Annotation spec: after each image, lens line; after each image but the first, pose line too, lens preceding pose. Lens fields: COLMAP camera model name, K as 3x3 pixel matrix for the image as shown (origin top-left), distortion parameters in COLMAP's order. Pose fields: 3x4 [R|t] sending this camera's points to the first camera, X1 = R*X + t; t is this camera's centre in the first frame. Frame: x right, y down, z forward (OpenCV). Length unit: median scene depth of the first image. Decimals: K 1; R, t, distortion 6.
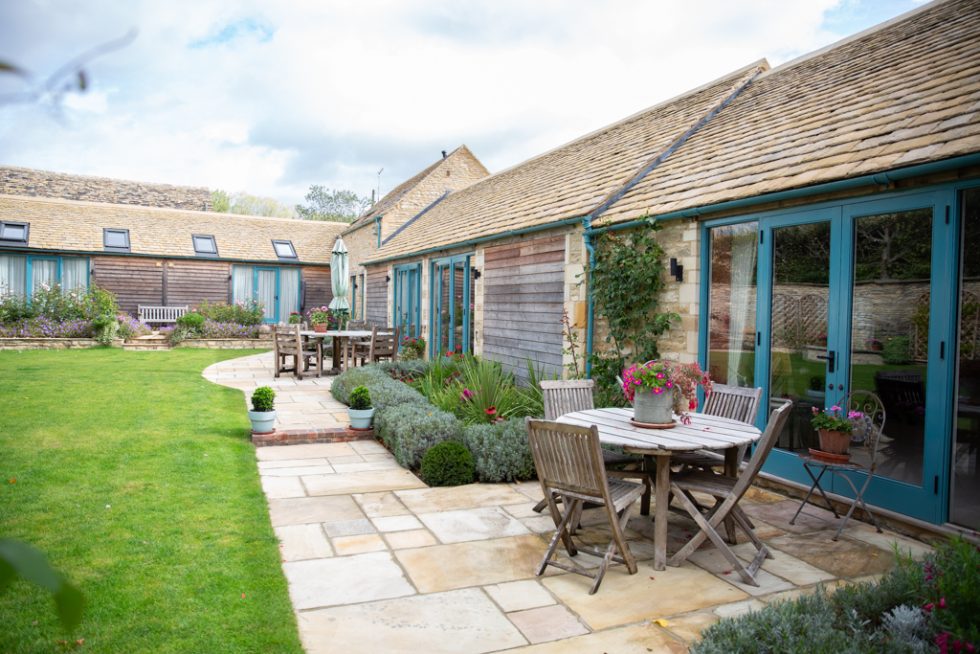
lens RADIAL K [[665.0, 0, 490.0], [0, 665.0, 327.0], [0, 0, 1]] dist [-0.121880, 0.097171]
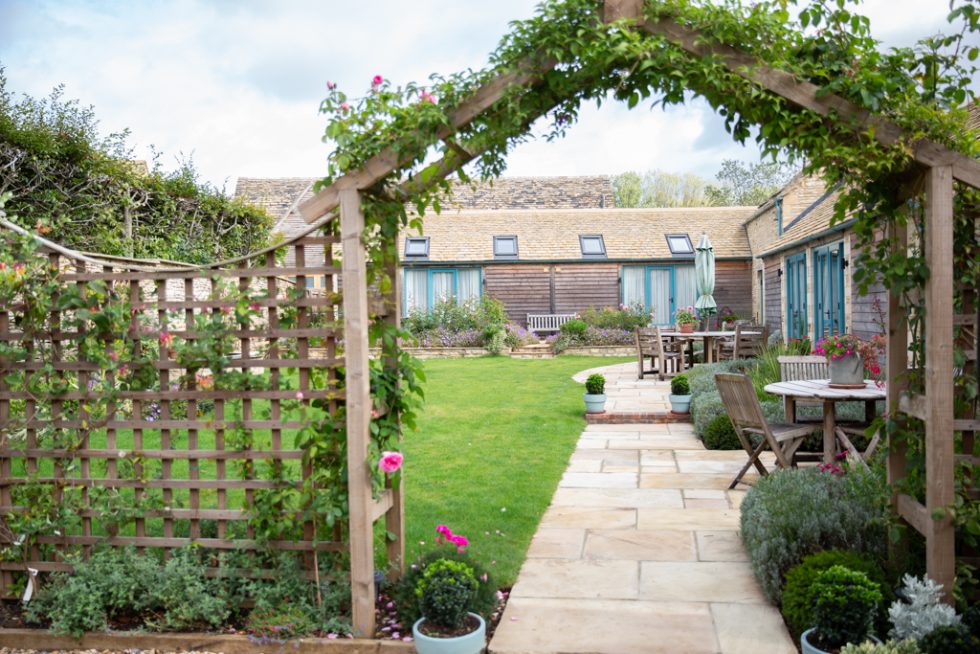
lens RADIAL K [[882.8, 0, 490.0], [0, 882.8, 327.0], [0, 0, 1]] dist [0.010022, -0.005260]
pose [[0.846210, -0.027084, -0.532162, 0.126714], [0.019476, 0.999612, -0.019907, 0.013005], [0.532494, 0.006481, 0.846409, -0.164919]]
